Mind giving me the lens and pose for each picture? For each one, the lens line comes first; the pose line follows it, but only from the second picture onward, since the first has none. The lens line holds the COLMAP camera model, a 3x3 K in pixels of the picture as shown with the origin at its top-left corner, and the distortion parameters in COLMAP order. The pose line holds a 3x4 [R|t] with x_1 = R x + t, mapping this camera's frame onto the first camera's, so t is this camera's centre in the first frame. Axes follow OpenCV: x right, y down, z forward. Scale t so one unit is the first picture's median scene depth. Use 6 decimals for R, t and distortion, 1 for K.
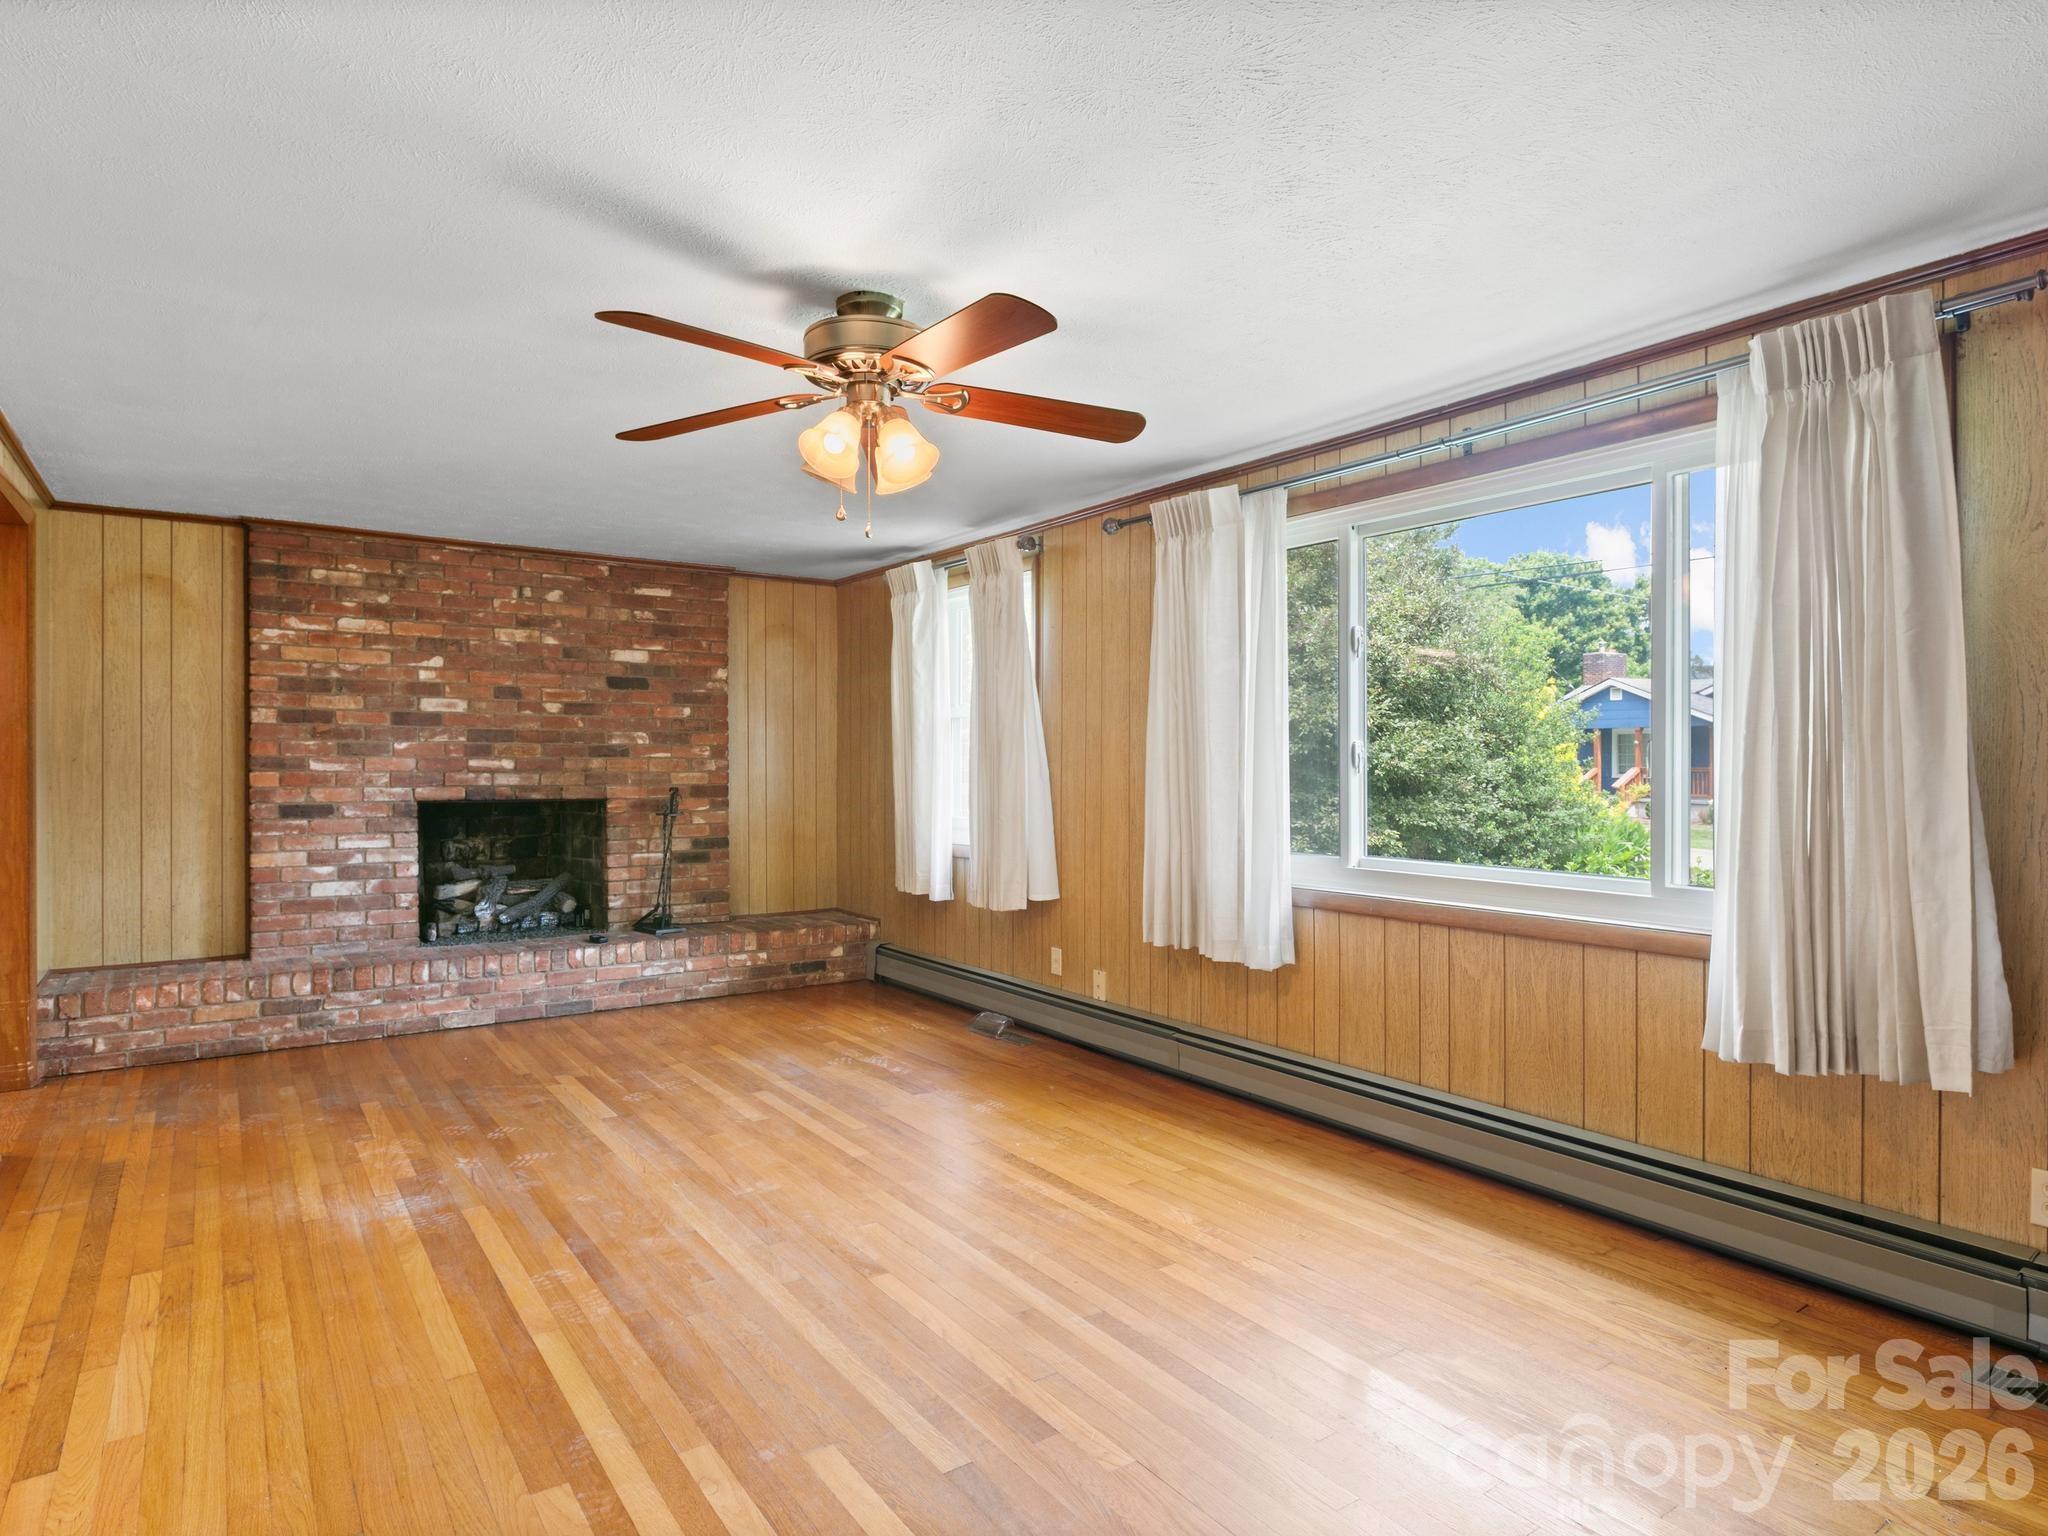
lens RADIAL K [[1173.3, 0, 1023.8], [0, 1173.3, 759.0], [0, 0, 1]] dist [0.002318, 0.001151]
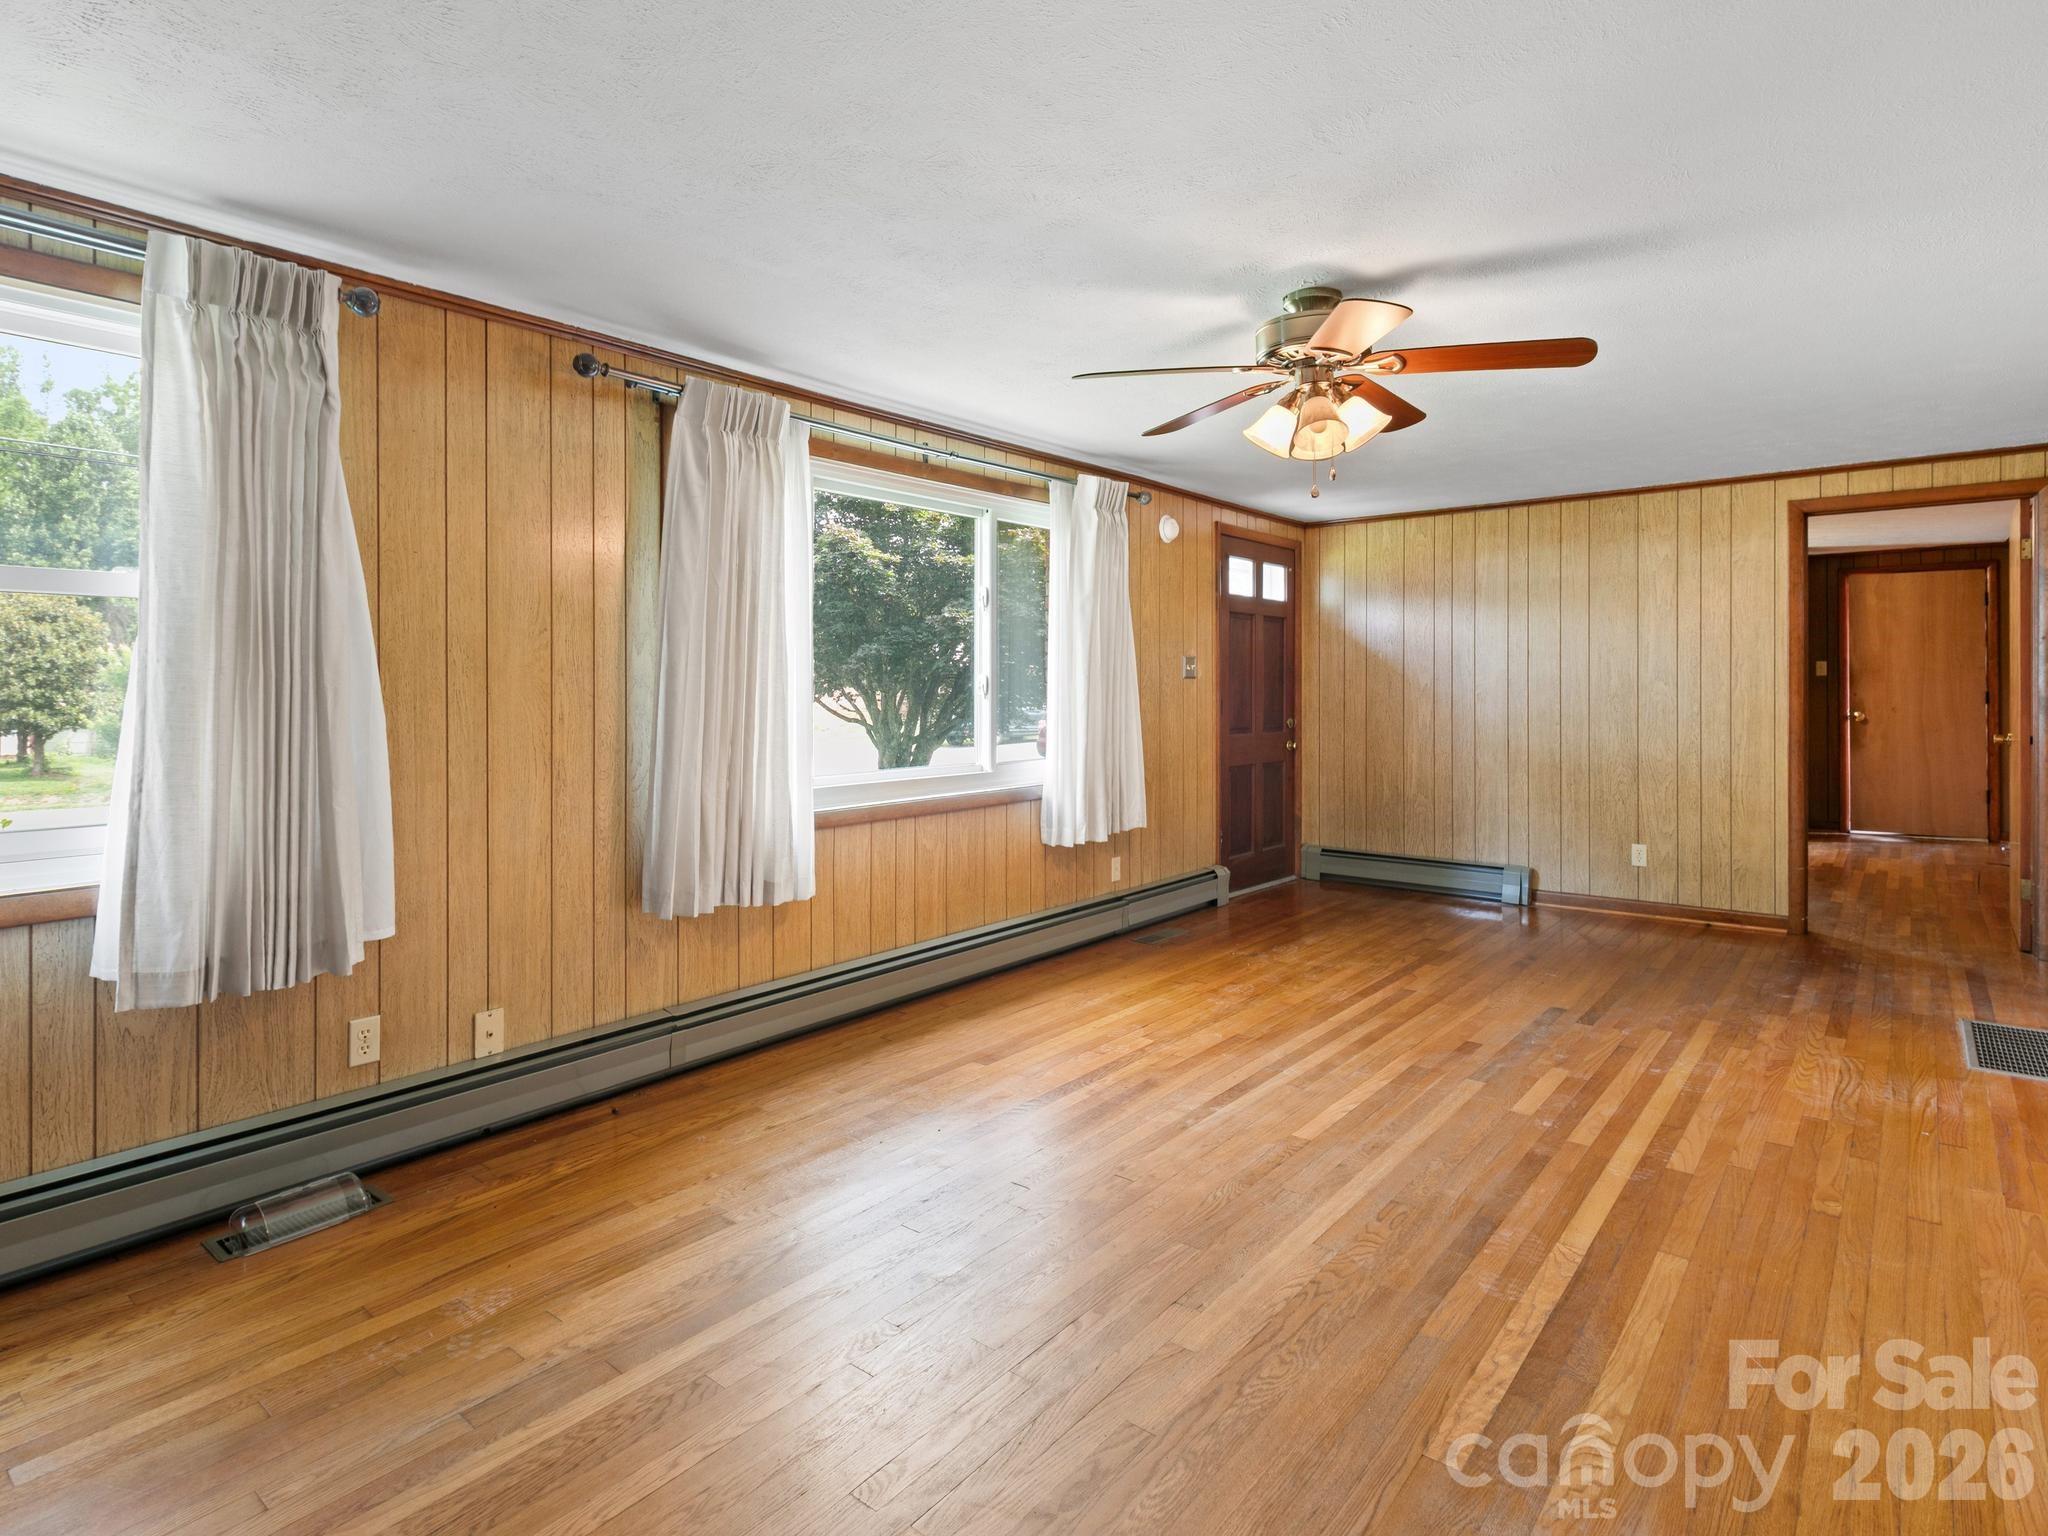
lens RADIAL K [[1031.9, 0, 1076.5], [0, 1031.9, 685.4], [0, 0, 1]] dist [0.000638, 0.001487]
pose [[-0.280828, 0.005857, 0.959740, -0.822665], [0.002748, 0.999982, -0.005298, 0.003331], [-0.959754, 0.001150, -0.280839, 1.190819]]
